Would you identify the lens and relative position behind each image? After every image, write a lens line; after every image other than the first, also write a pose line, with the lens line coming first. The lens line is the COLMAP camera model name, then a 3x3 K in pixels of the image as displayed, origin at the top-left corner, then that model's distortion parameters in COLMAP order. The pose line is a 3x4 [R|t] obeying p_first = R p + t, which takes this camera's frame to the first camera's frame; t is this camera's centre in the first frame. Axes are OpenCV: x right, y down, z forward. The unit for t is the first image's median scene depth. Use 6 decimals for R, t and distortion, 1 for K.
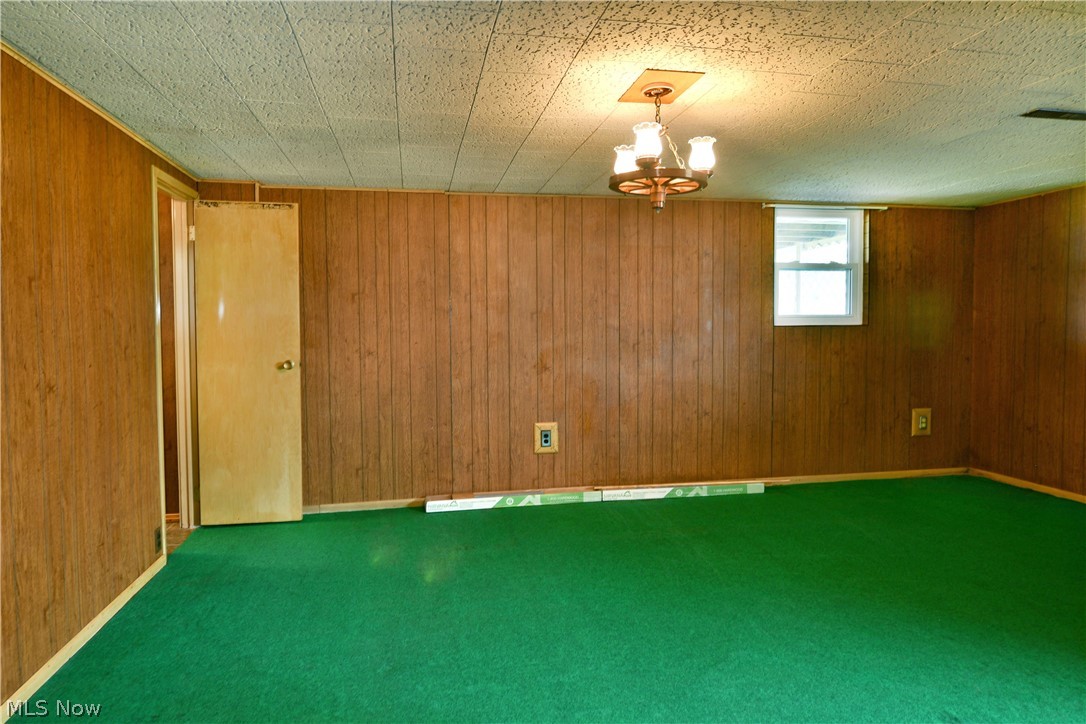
lens RADIAL K [[654.8, 0, 543.0], [0, 654.8, 371.5], [0, 0, 1]] dist [-0.012294, -0.005711]
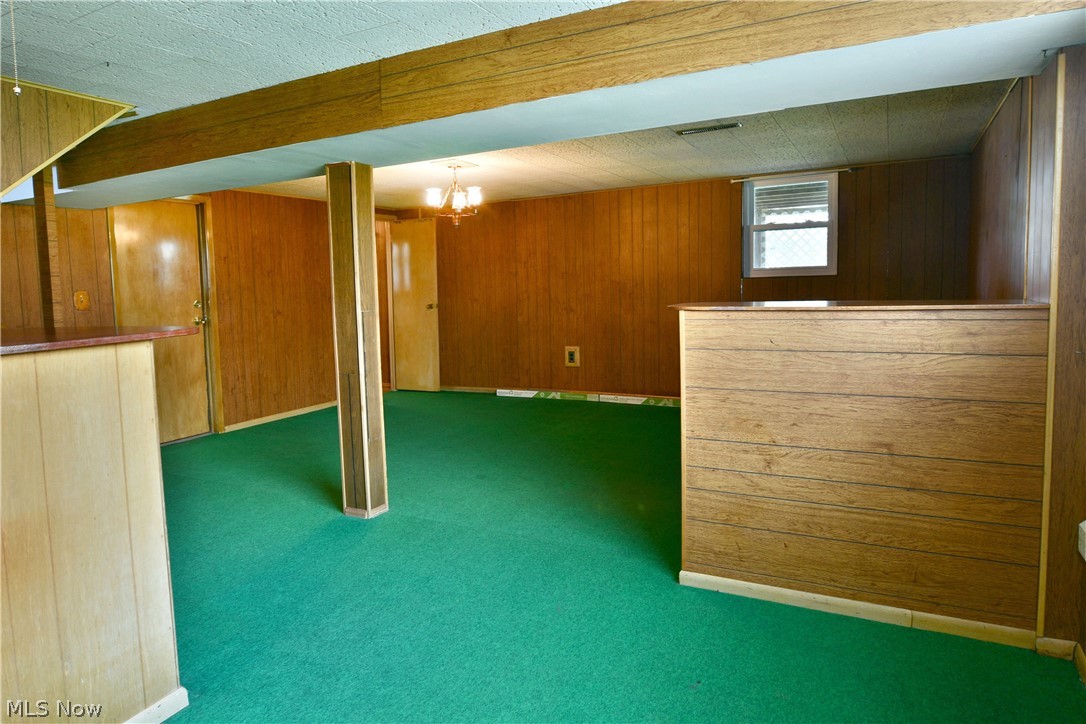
lens RADIAL K [[654.8, 0, 537.5], [0, 654.8, 350.9], [0, 0, 1]] dist [-0.012294, -0.005711]
pose [[0.783544, 0.048201, -0.619464, 0.878514], [-0.019042, 0.998381, 0.053600, 0.009347], [0.621045, -0.030202, 0.783193, -0.223662]]
